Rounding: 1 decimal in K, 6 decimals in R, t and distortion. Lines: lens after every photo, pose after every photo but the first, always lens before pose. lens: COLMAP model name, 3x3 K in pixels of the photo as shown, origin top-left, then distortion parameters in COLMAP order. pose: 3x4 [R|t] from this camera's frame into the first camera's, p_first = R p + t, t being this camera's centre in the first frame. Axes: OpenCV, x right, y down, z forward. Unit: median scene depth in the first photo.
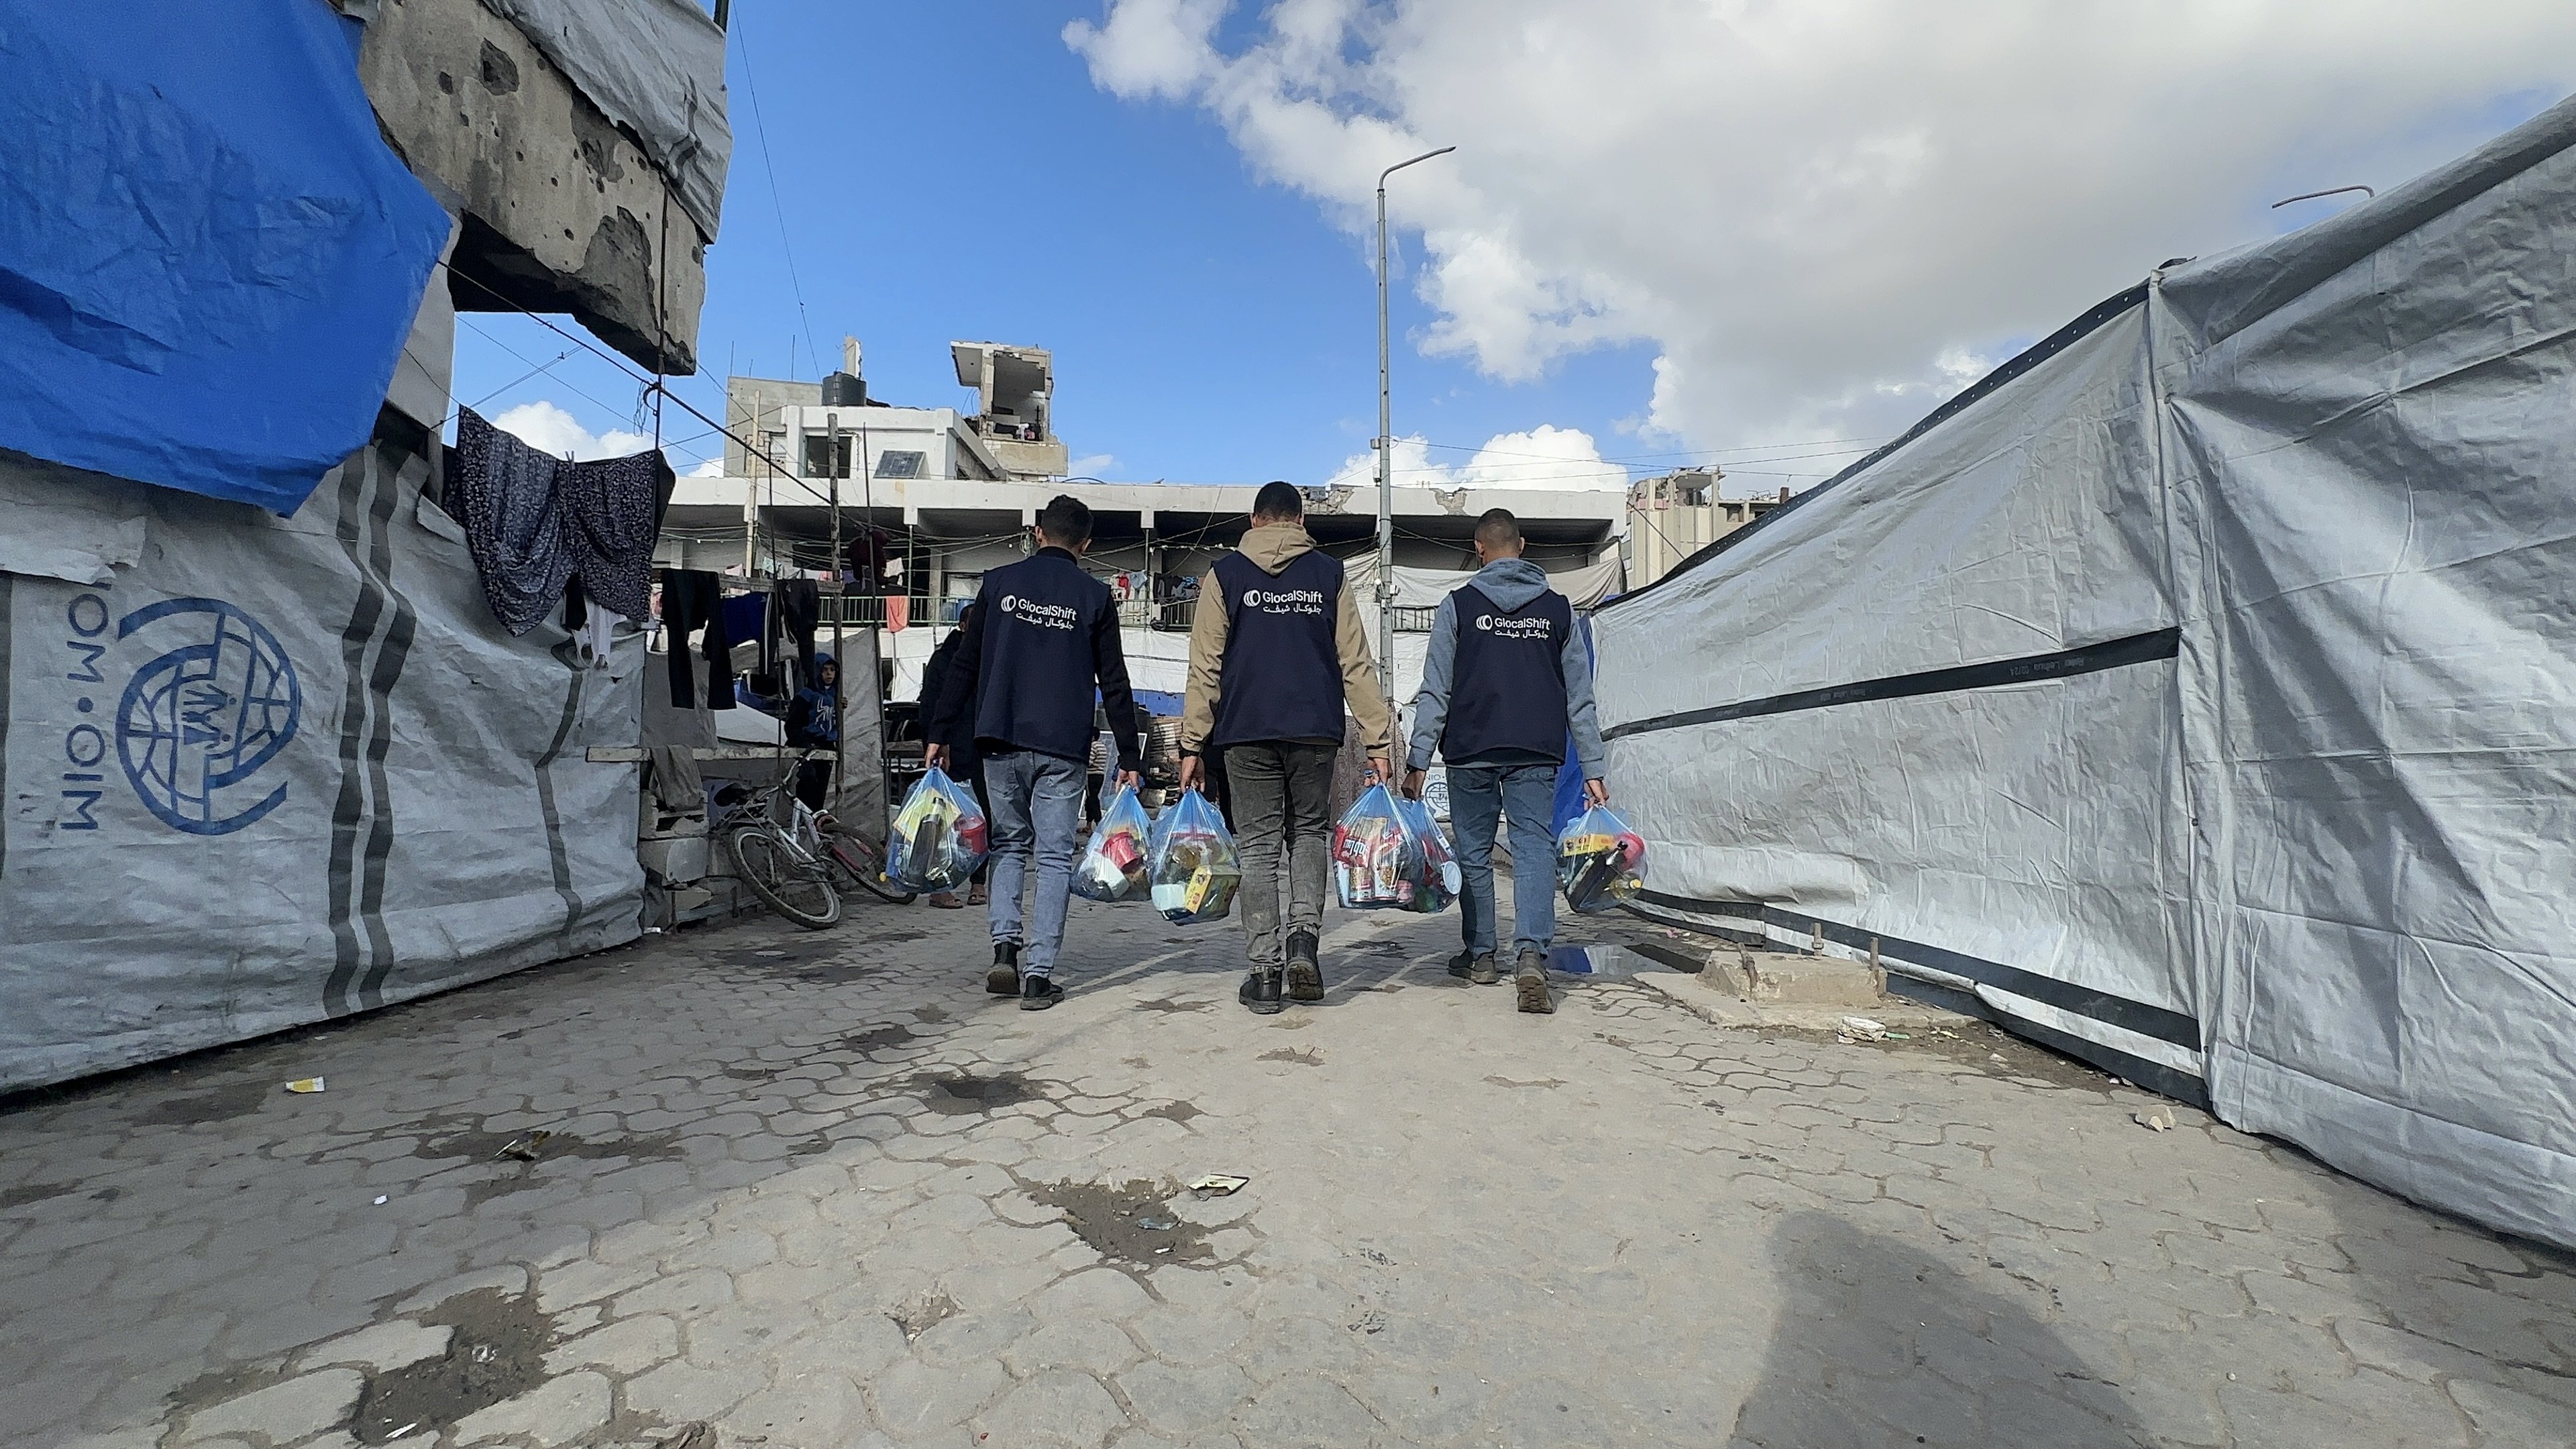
lens RADIAL K [[1126.5, 0, 1288.0], [0, 1126.5, 724.5], [0, 0, 1]] dist [0.000208, -0.000021]
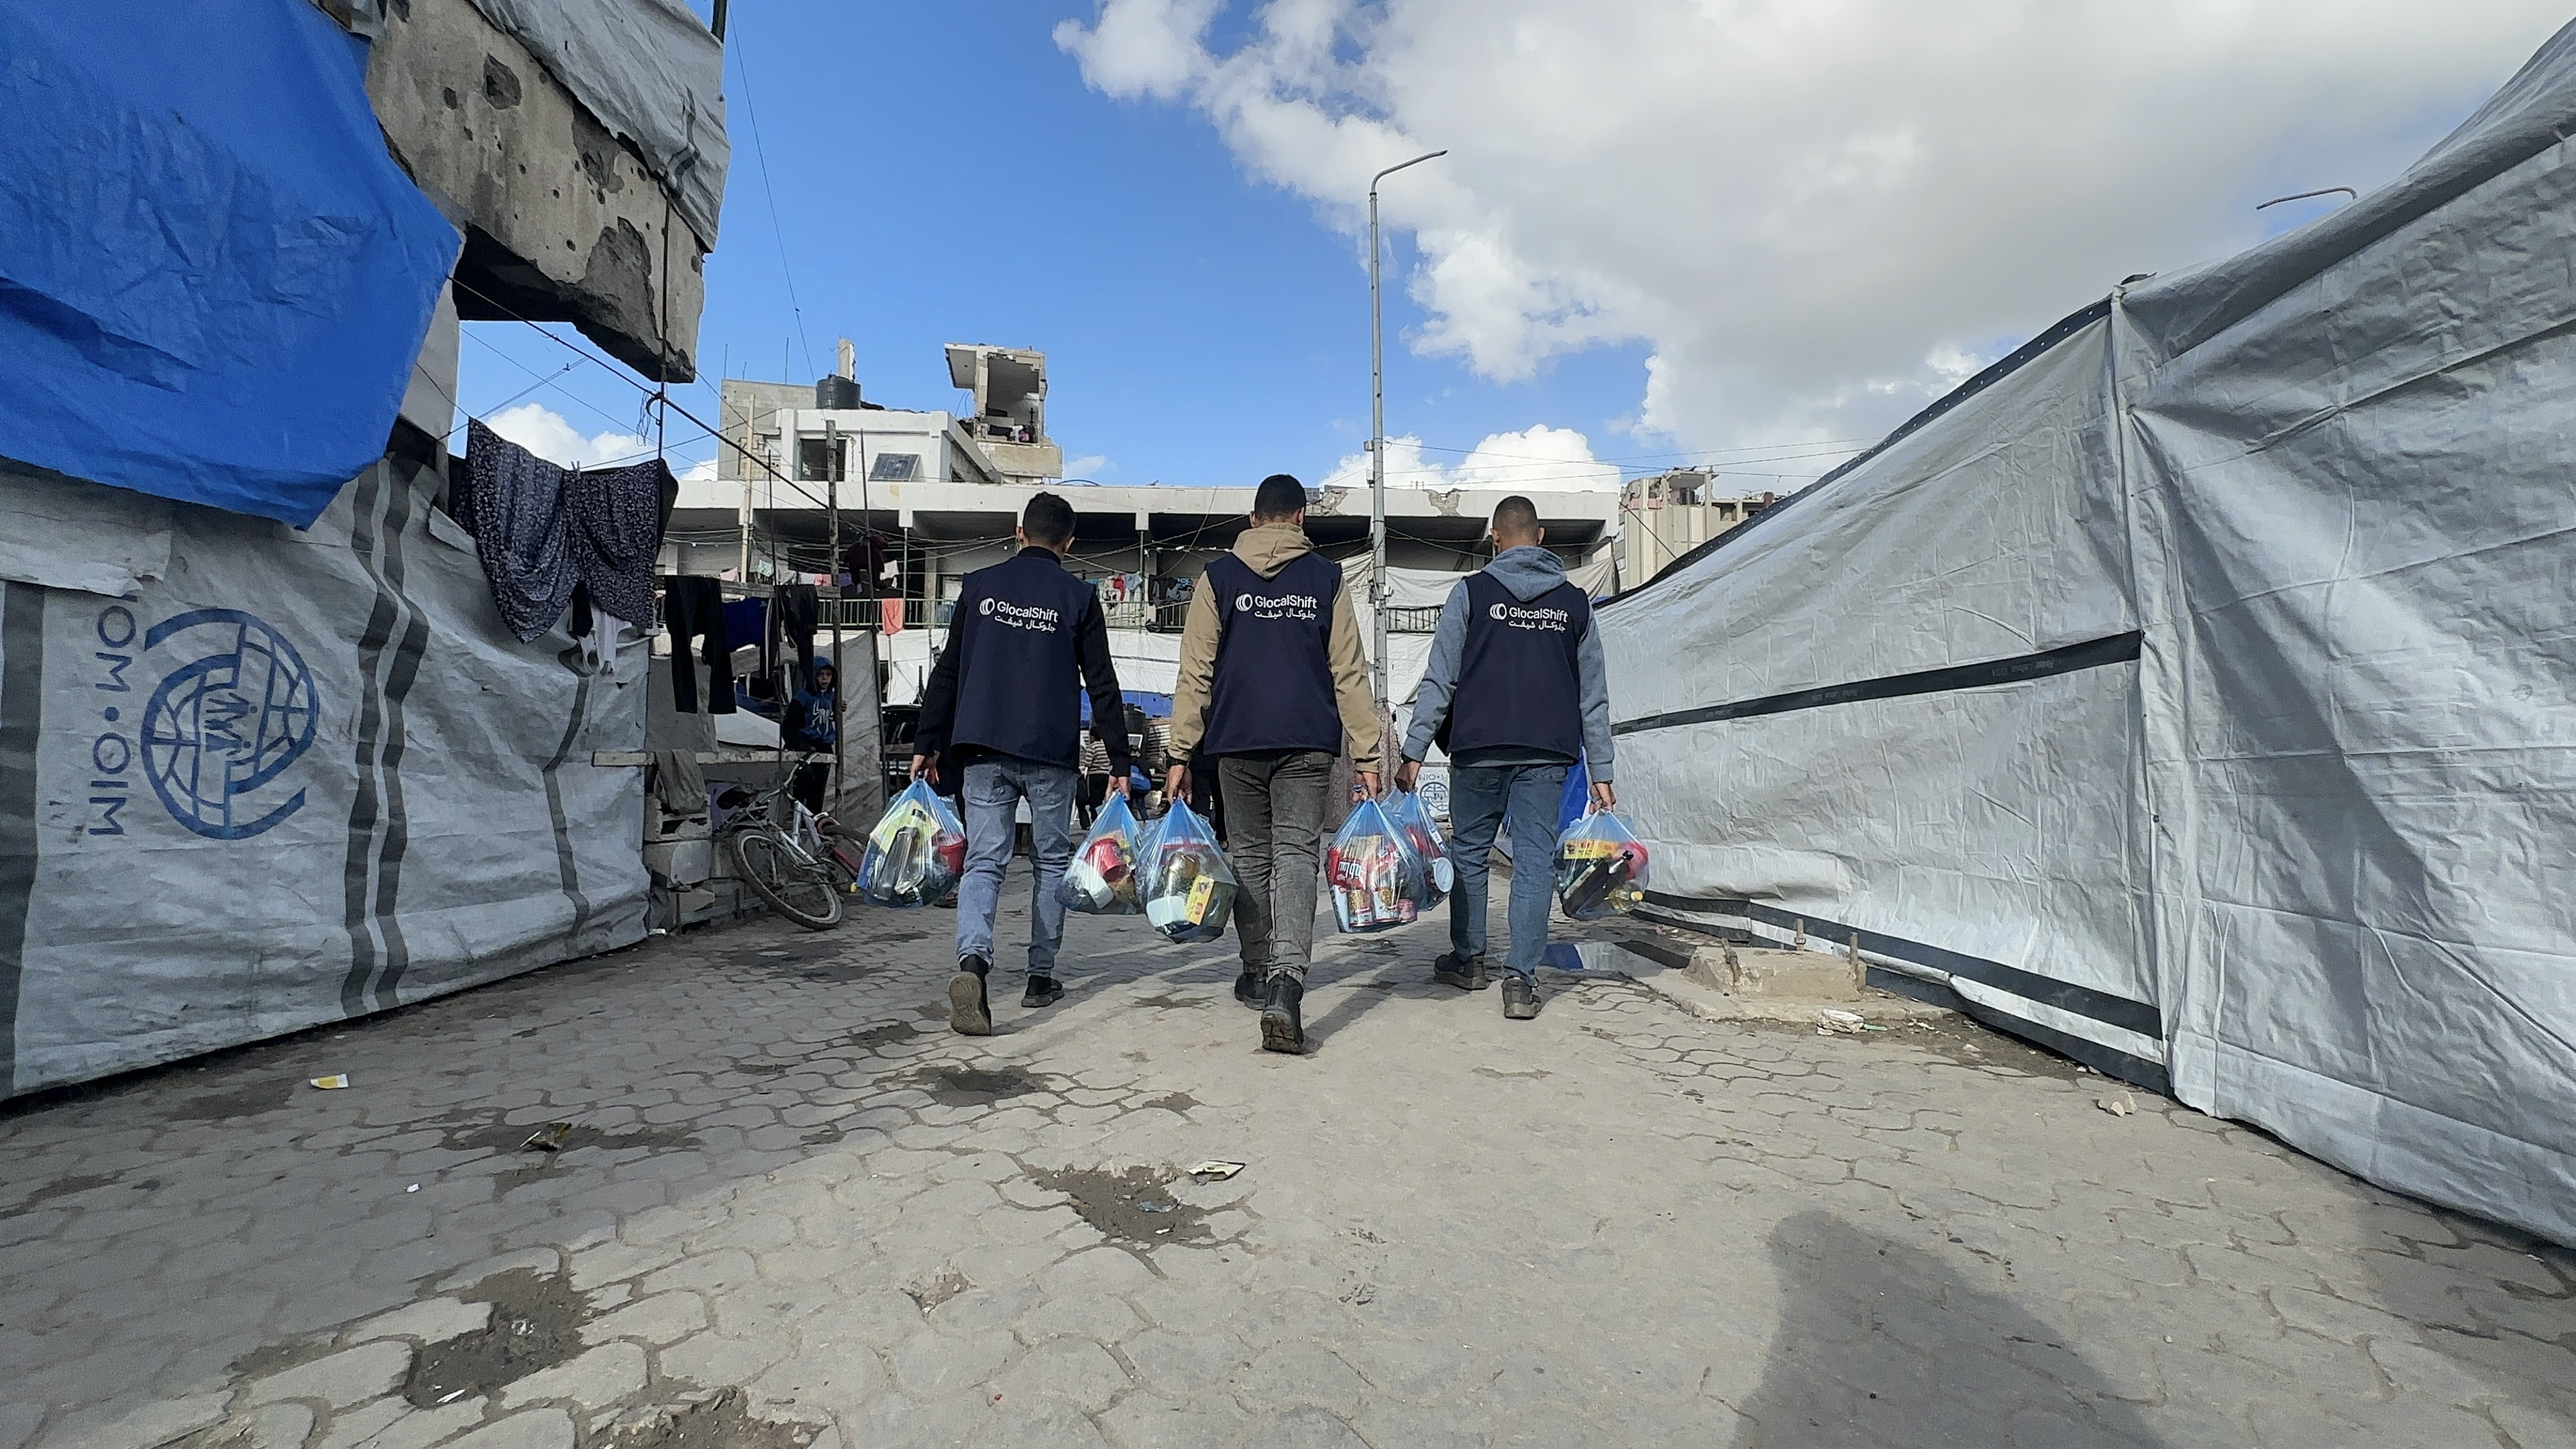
lens RADIAL K [[1159.9, 0, 1288.0], [0, 1159.9, 724.5], [0, 0, 1]] dist [0.000191, 0.000232]
pose [[0.999989, -0.004062, 0.002474, 0.003169], [0.004056, 0.999989, 0.002206, -0.004976], [-0.002483, -0.002196, 0.999995, -0.057262]]
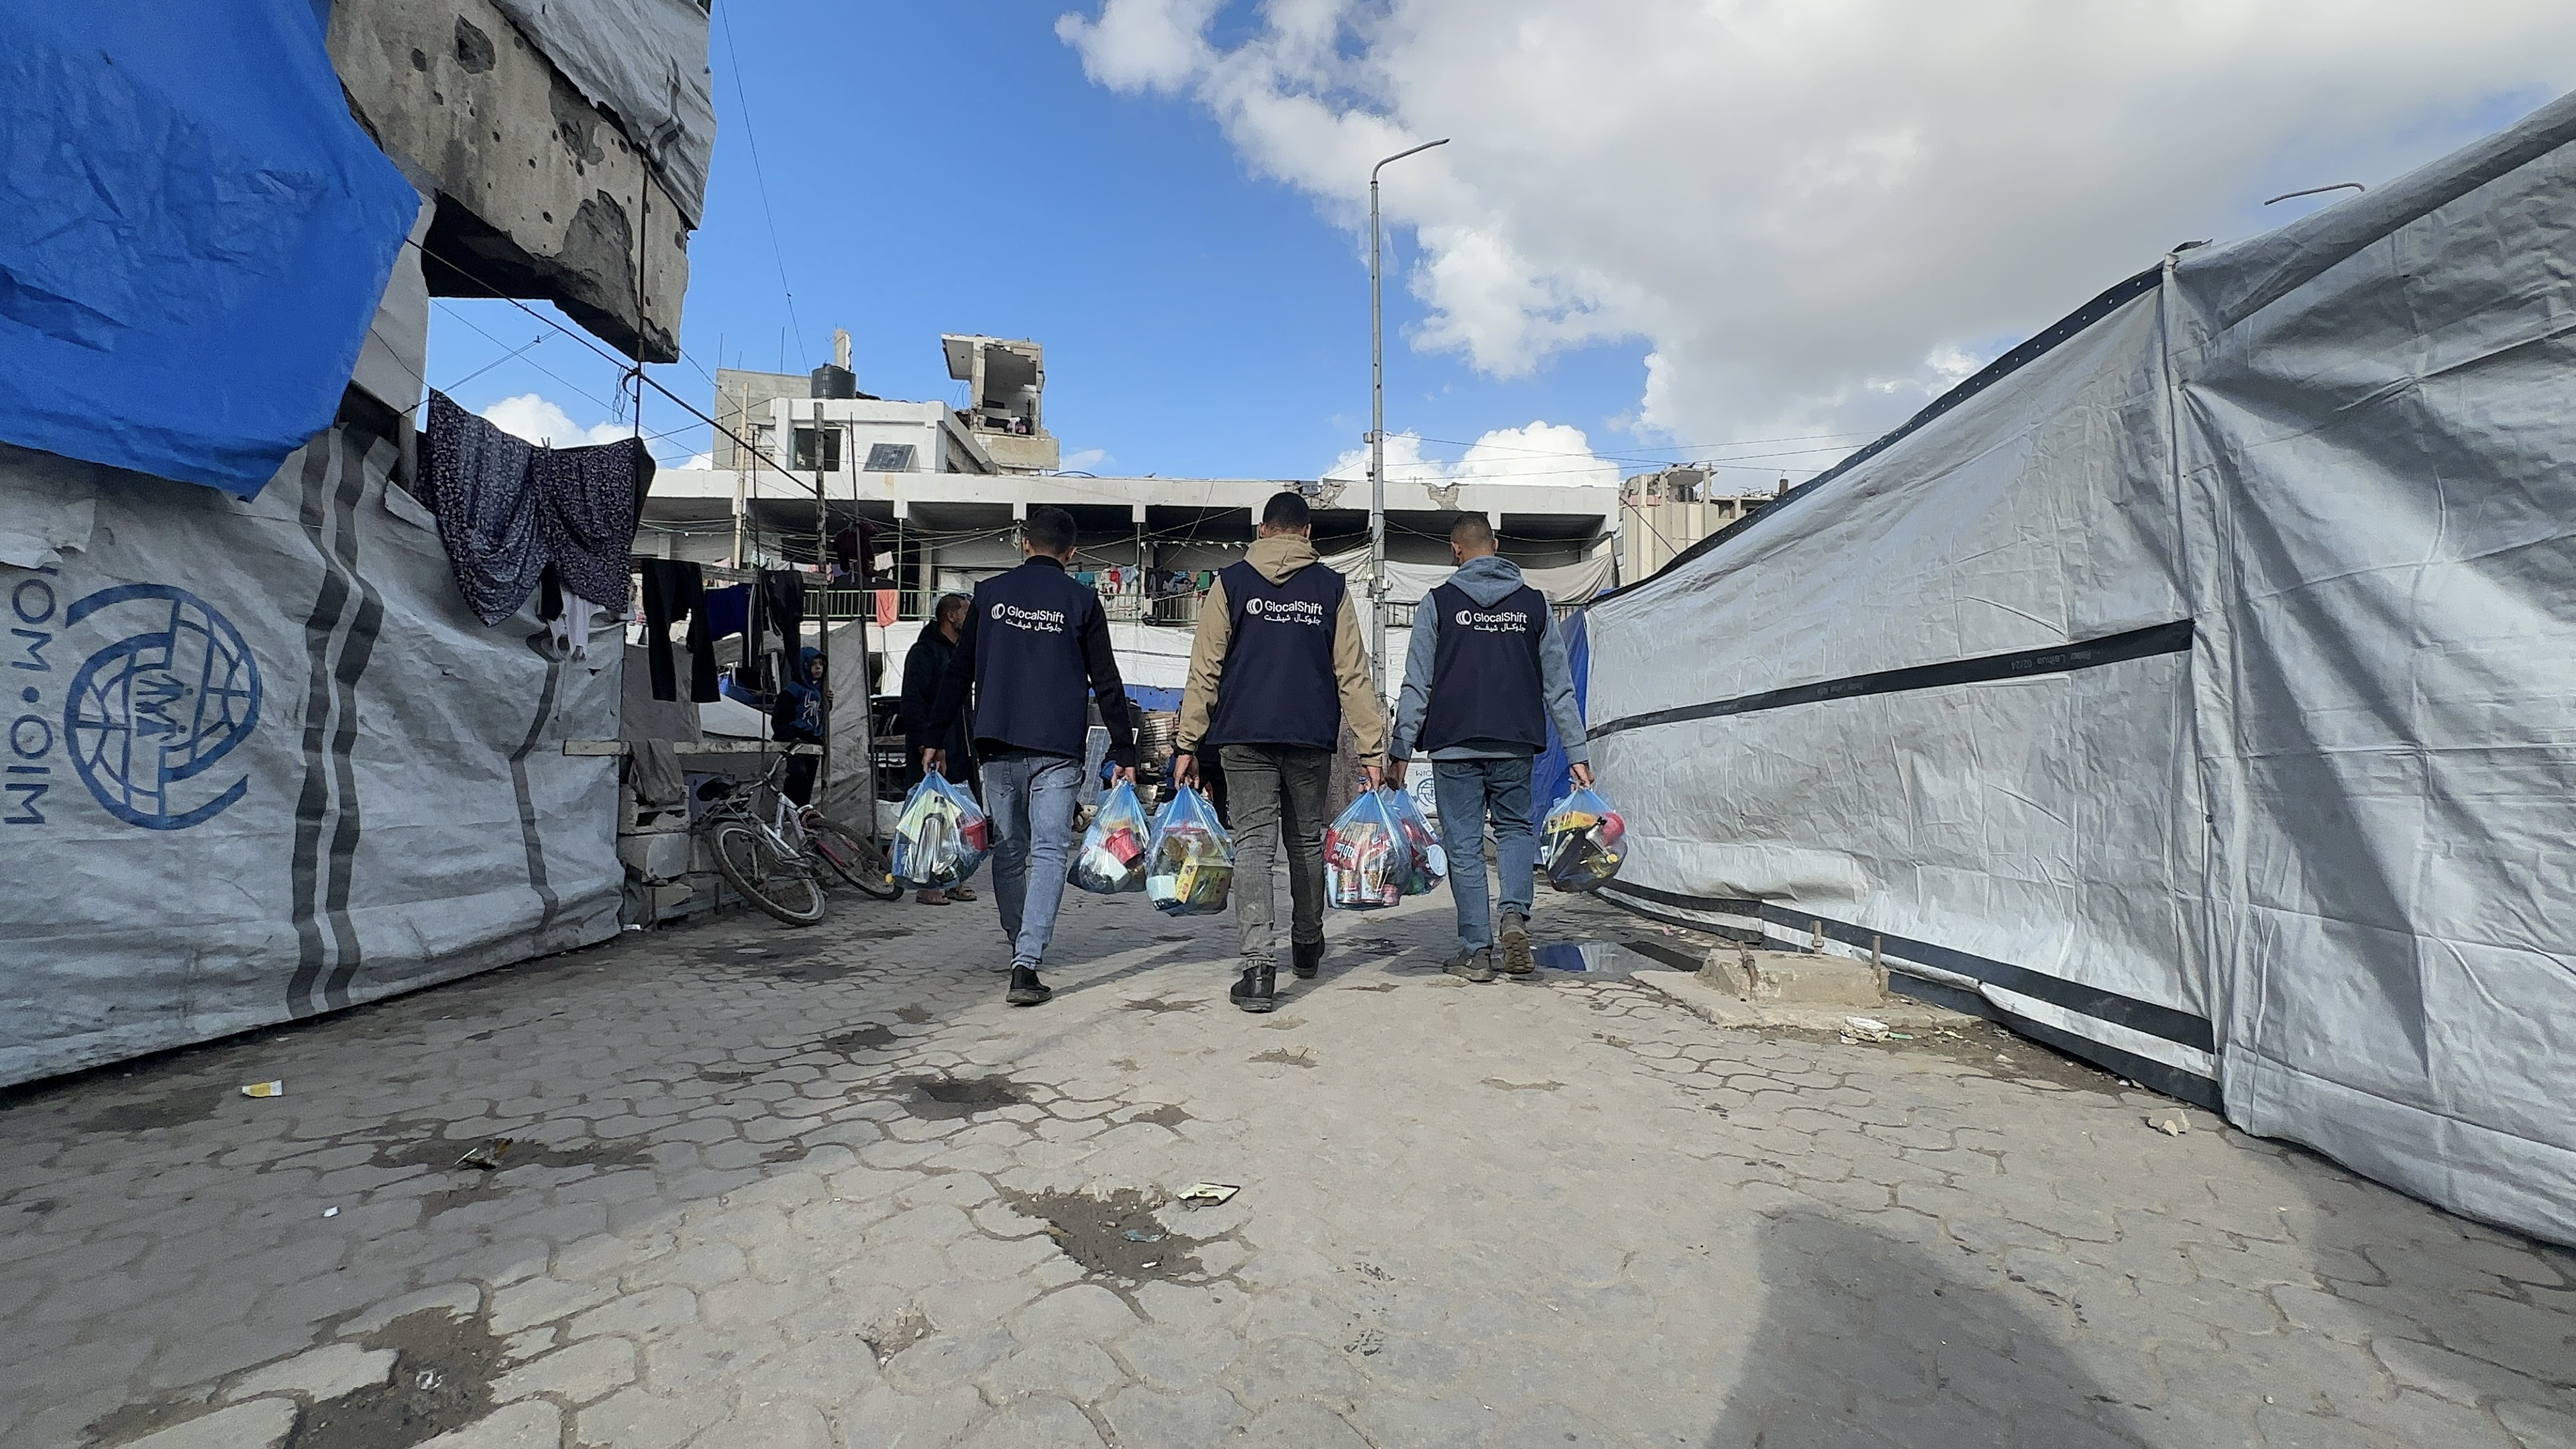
lens RADIAL K [[1099.7, 0, 1288.0], [0, 1099.7, 724.5], [0, 0, 1]] dist [0.000619, -0.000100]
pose [[0.999963, 0.001806, 0.008377, -0.001666], [-0.001821, 0.999997, 0.001773, 0.004016], [-0.008374, -0.001788, 0.999963, 0.046118]]
